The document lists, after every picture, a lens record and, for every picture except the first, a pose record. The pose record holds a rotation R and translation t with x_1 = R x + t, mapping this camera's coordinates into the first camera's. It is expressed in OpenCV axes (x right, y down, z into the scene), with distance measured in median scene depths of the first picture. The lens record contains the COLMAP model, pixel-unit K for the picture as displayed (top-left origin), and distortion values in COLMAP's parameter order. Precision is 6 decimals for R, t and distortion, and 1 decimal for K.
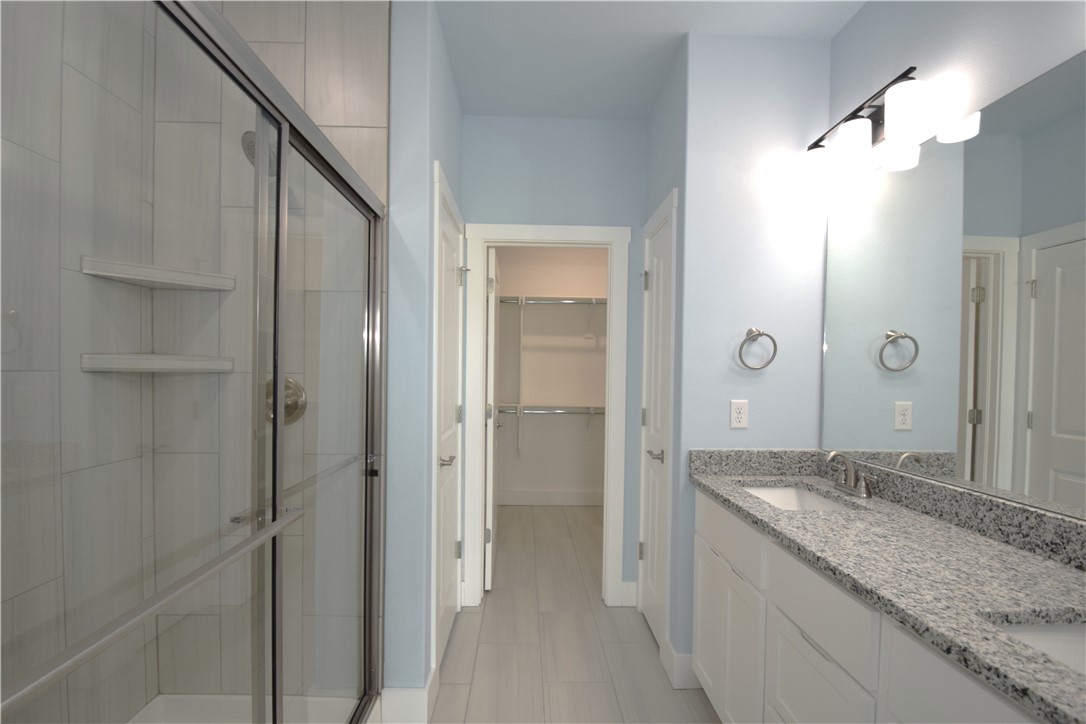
lens RADIAL K [[490.2, 0, 540.0], [0, 490.2, 380.3], [0, 0, 1]] dist [-0.001695, -0.006356]
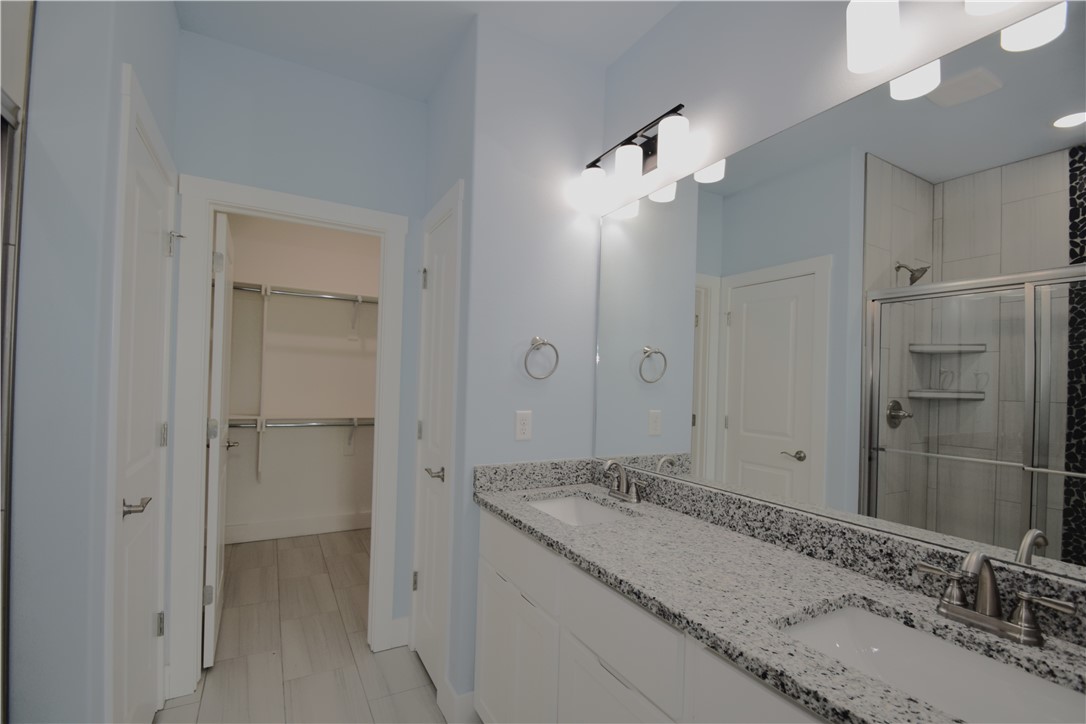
lens RADIAL K [[490.2, 0, 546.1], [0, 490.2, 379.7], [0, 0, 1]] dist [-0.001695, -0.006356]
pose [[0.885479, 0.015273, 0.464429, -0.001963], [-0.008272, 0.999819, -0.017109, -0.004698], [-0.464606, 0.011308, 0.885445, 0.126561]]
